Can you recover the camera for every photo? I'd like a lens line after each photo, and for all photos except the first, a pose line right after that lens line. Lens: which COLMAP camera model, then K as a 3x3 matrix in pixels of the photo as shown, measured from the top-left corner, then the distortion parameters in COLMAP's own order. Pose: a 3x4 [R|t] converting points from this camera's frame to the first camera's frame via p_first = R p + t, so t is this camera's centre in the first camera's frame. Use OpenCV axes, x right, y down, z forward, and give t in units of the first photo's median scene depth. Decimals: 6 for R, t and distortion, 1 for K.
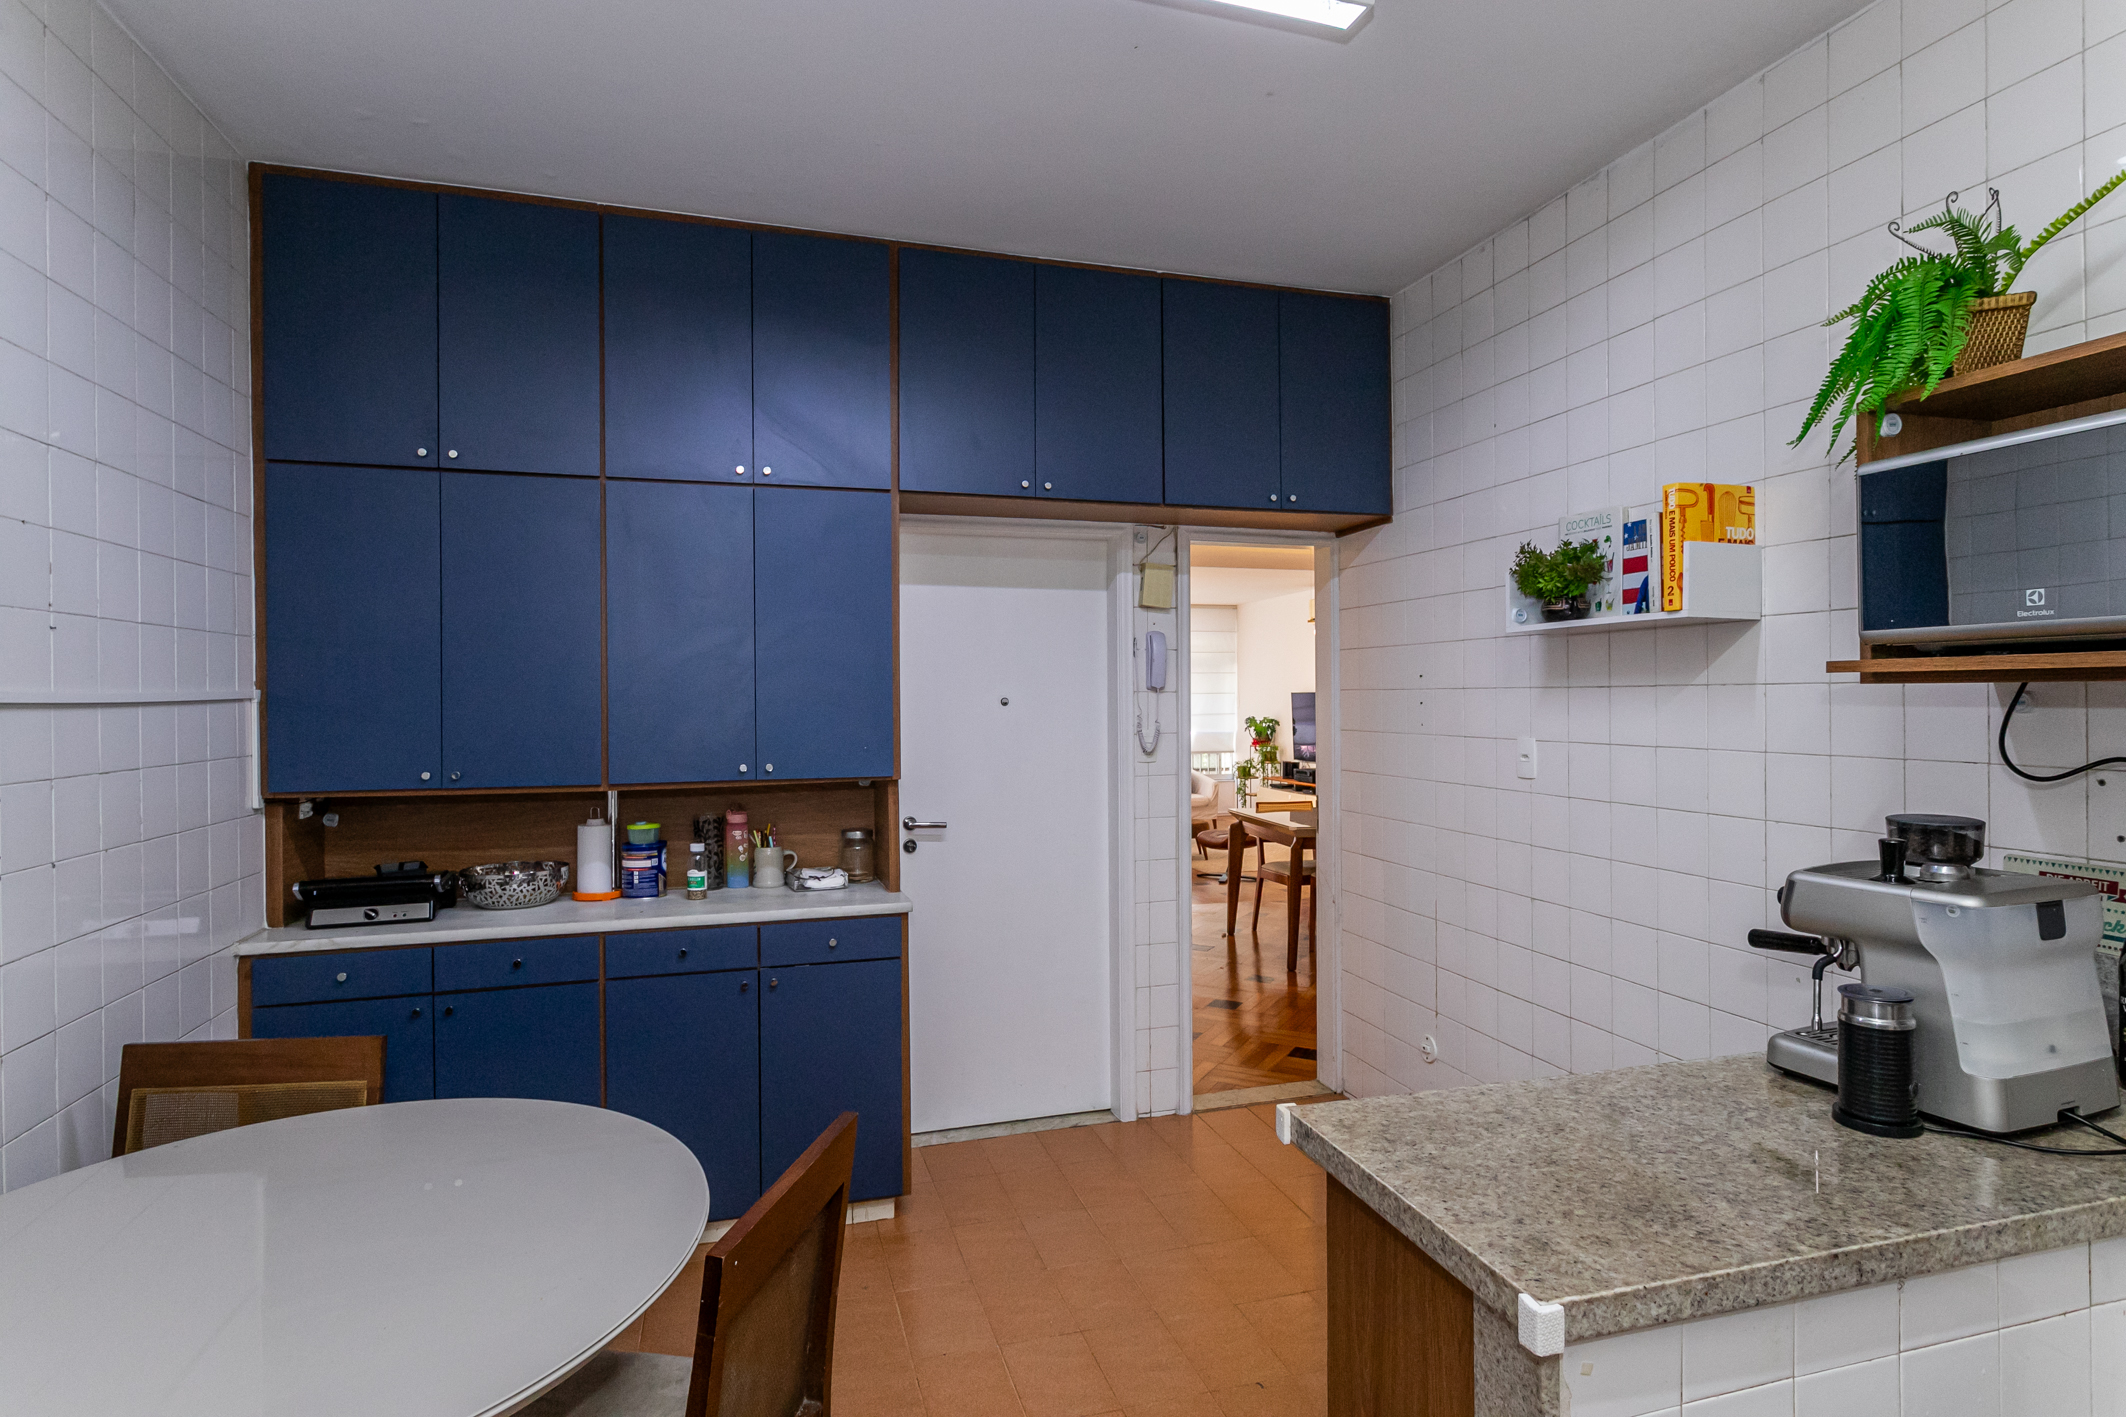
lens RADIAL K [[1108.7, 0, 1055.1], [0, 1108.7, 697.2], [0, 0, 1]] dist [-0.013238, 0.011346]
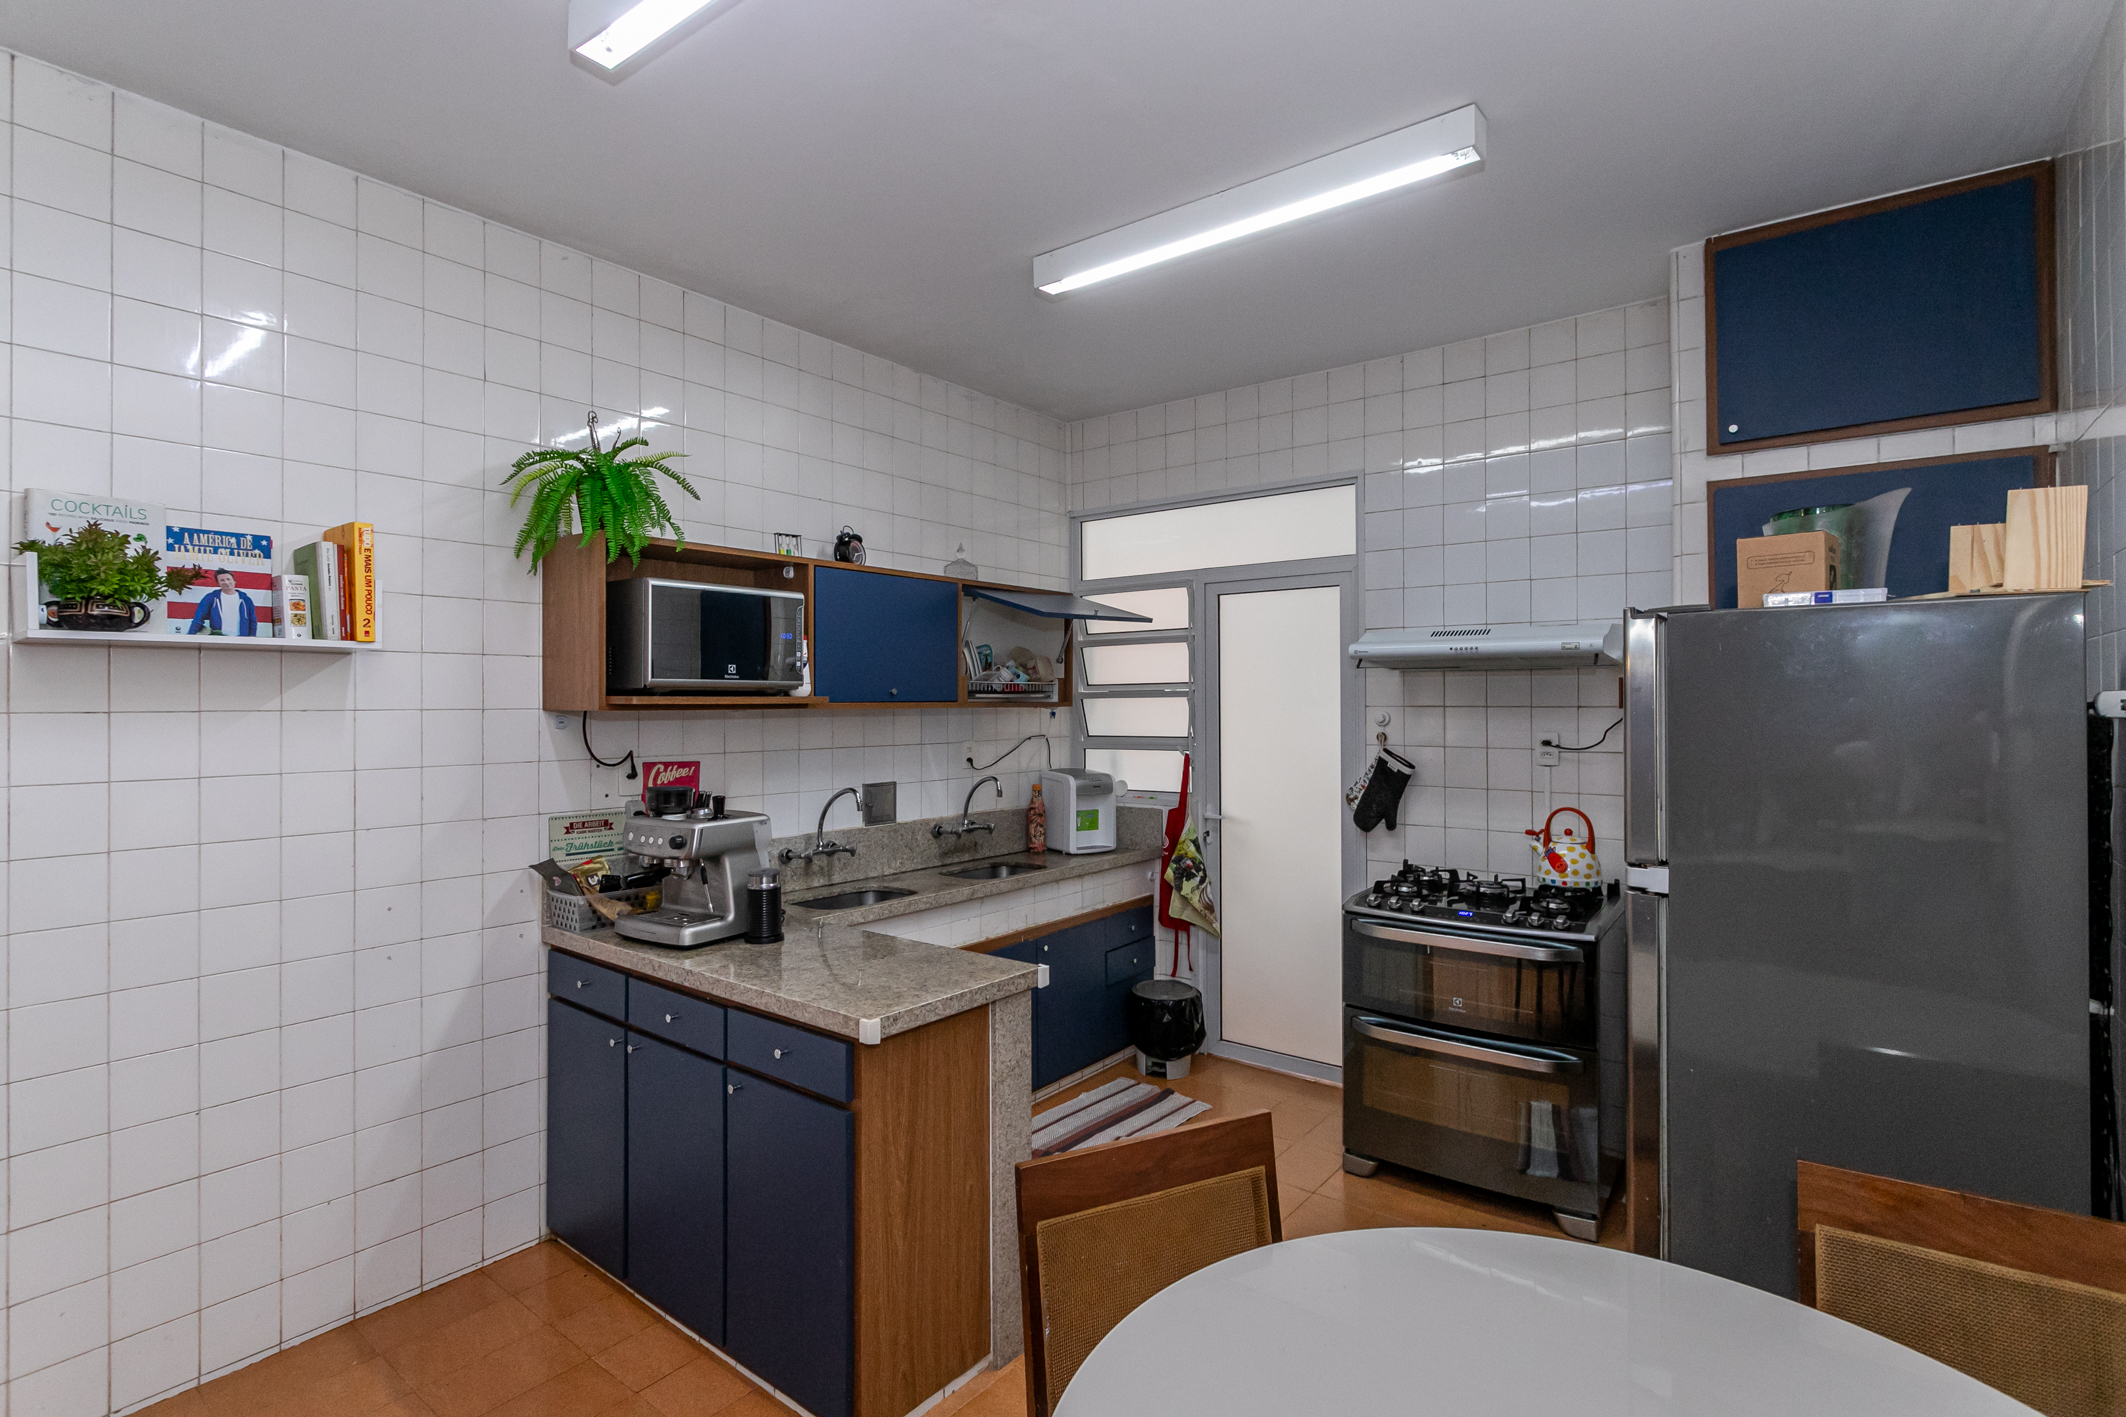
lens RADIAL K [[1019.4, 0, 1062.9], [0, 1019.4, 697.0], [0, 0, 1]] dist [0.002206, 0.001827]
pose [[-0.584326, 0.011479, 0.811438, -0.997207], [0.008043, 0.999933, -0.008354, -0.017604], [-0.811479, 0.001645, -0.584379, 1.602698]]
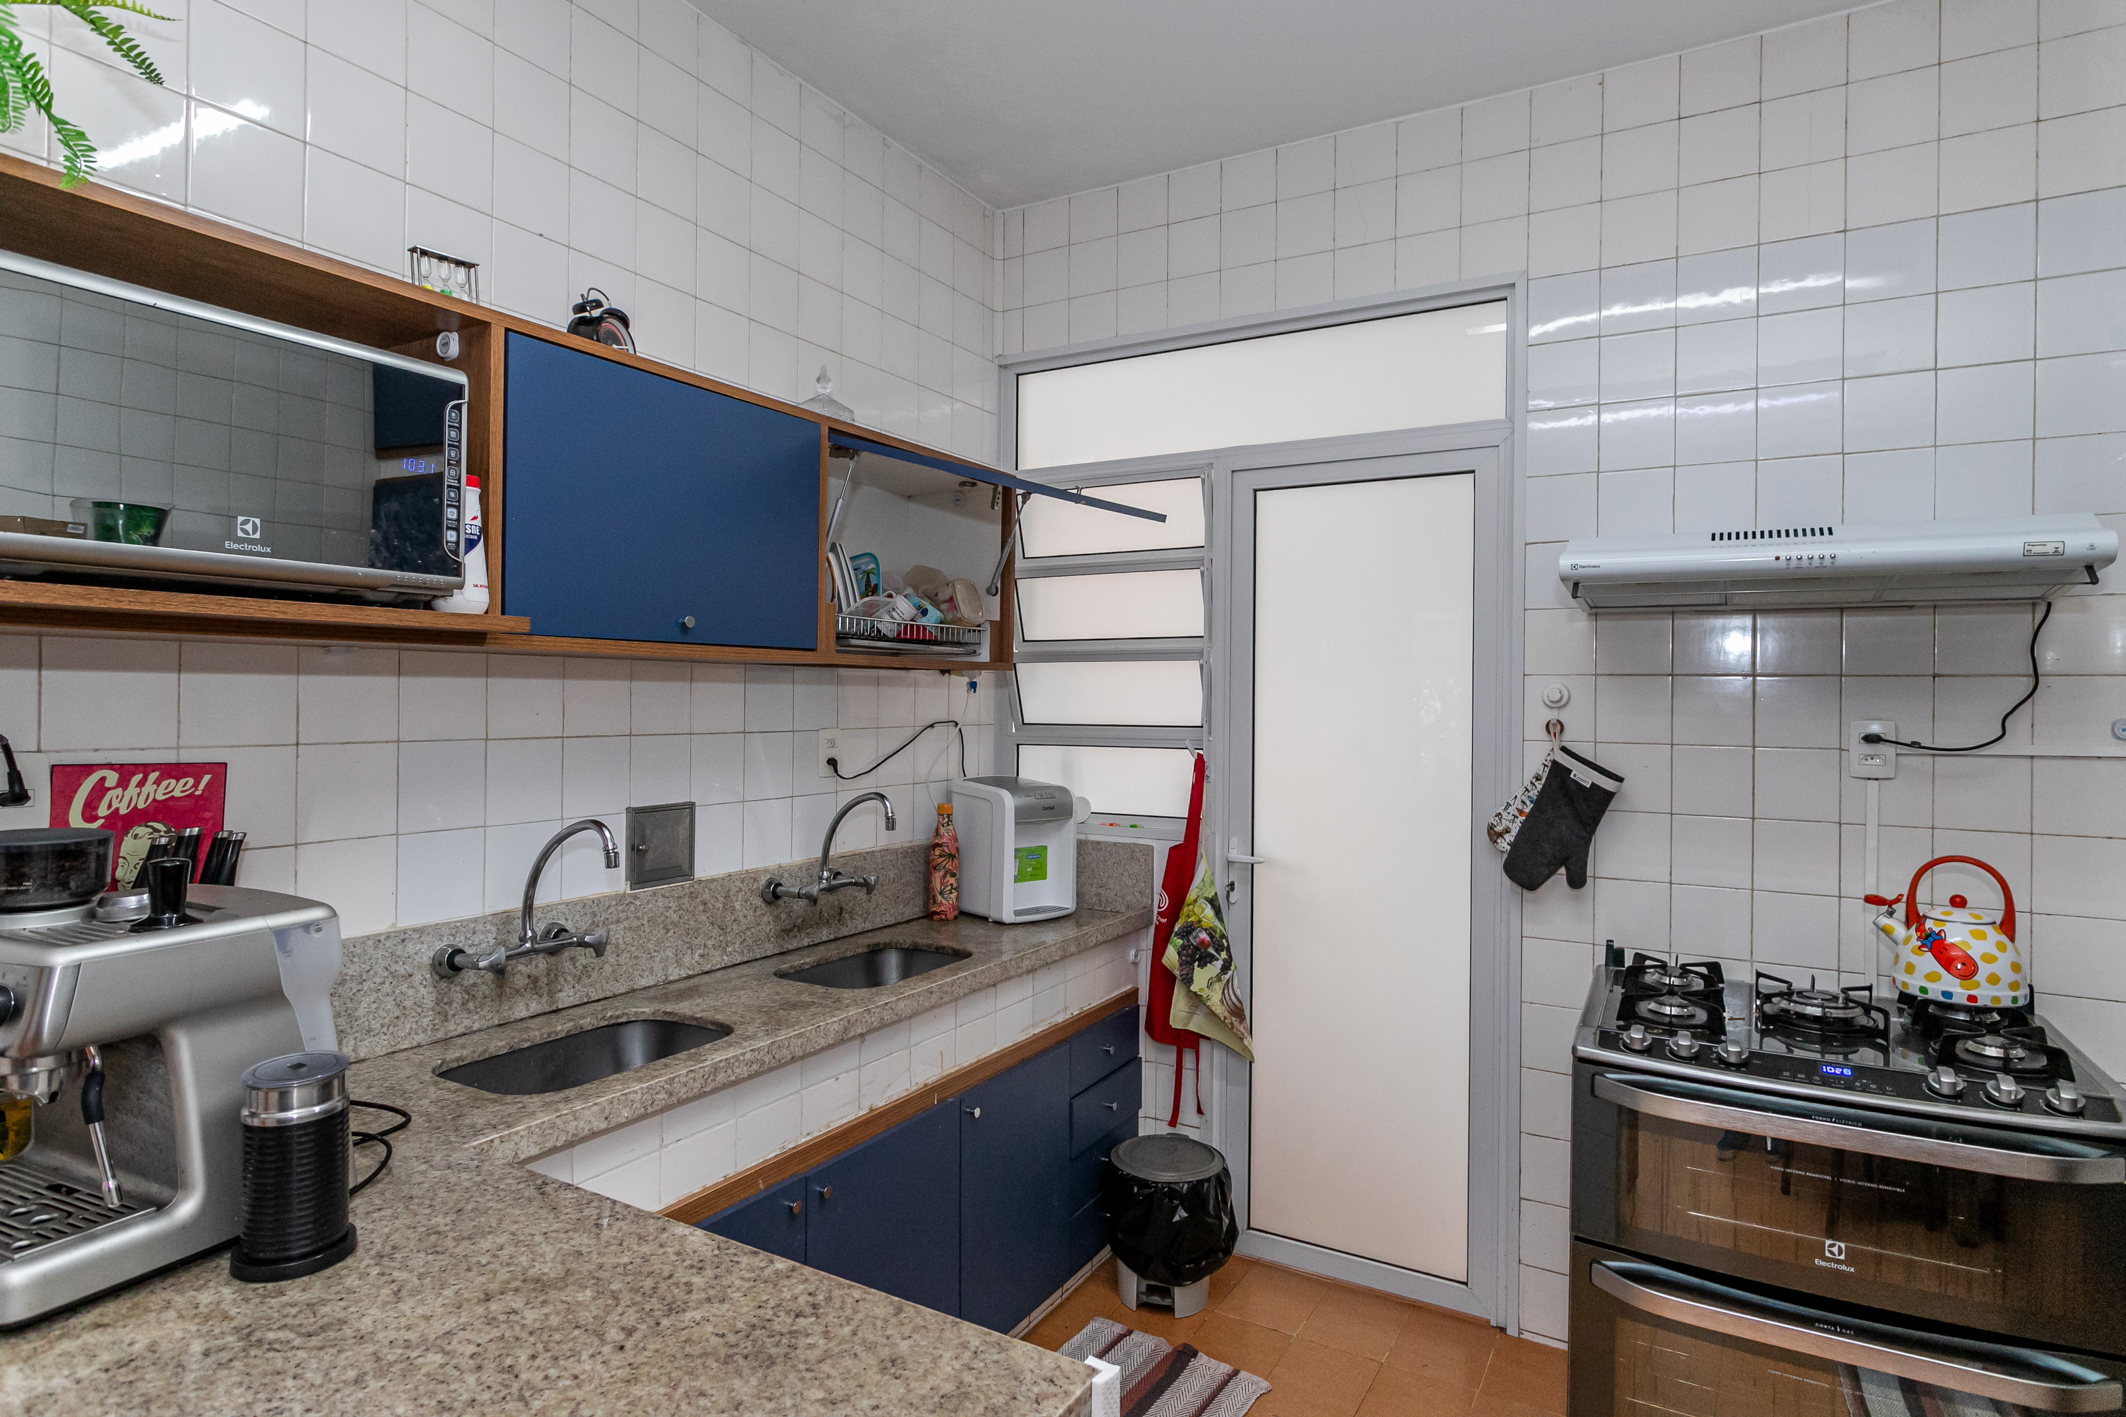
lens RADIAL K [[1135.0, 0, 1064.2], [0, 1135.0, 697.9], [0, 0, 1]] dist [-0.001245, 0.000896]
pose [[-0.690687, -0.002545, 0.723150, -0.111415], [-0.005696, 0.999982, -0.001921, 0.030793], [-0.723132, -0.005446, -0.690689, 1.138648]]
